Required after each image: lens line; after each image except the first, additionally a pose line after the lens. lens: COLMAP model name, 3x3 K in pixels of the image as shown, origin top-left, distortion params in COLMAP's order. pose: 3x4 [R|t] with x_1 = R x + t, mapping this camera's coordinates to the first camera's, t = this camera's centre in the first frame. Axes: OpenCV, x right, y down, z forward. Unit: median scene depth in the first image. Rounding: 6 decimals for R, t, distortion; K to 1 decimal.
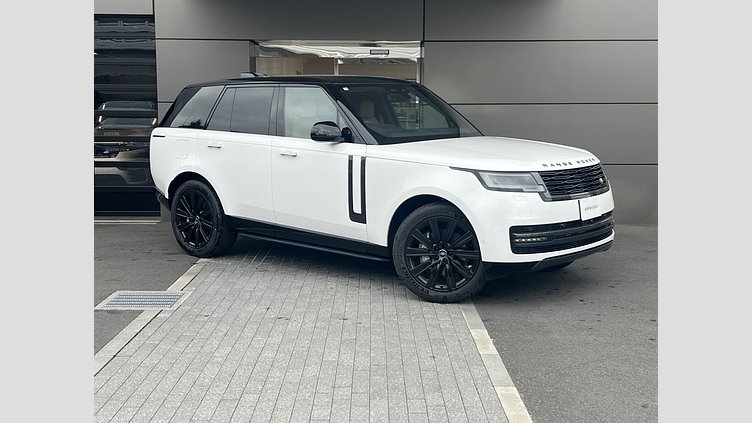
lens RADIAL K [[1063.9, 0, 379.6], [0, 1063.9, 216.3], [0, 0, 1]] dist [0.044571, 0.000000]
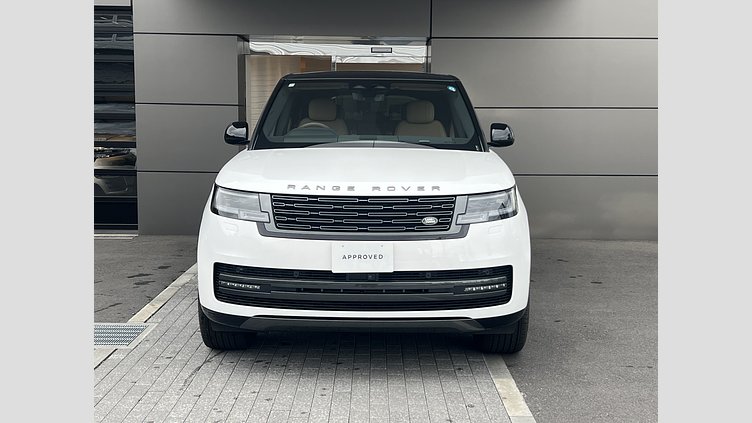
lens RADIAL K [[1045.6, 0, 372.3], [0, 1045.6, 215.8], [0, 0, 1]] dist [0.049104, 0.000000]
pose [[0.999958, 0.006529, -0.006426, -0.002294], [-0.006585, 0.999941, -0.008670, -0.010146], [0.006369, 0.008712, 0.999942, 0.208499]]
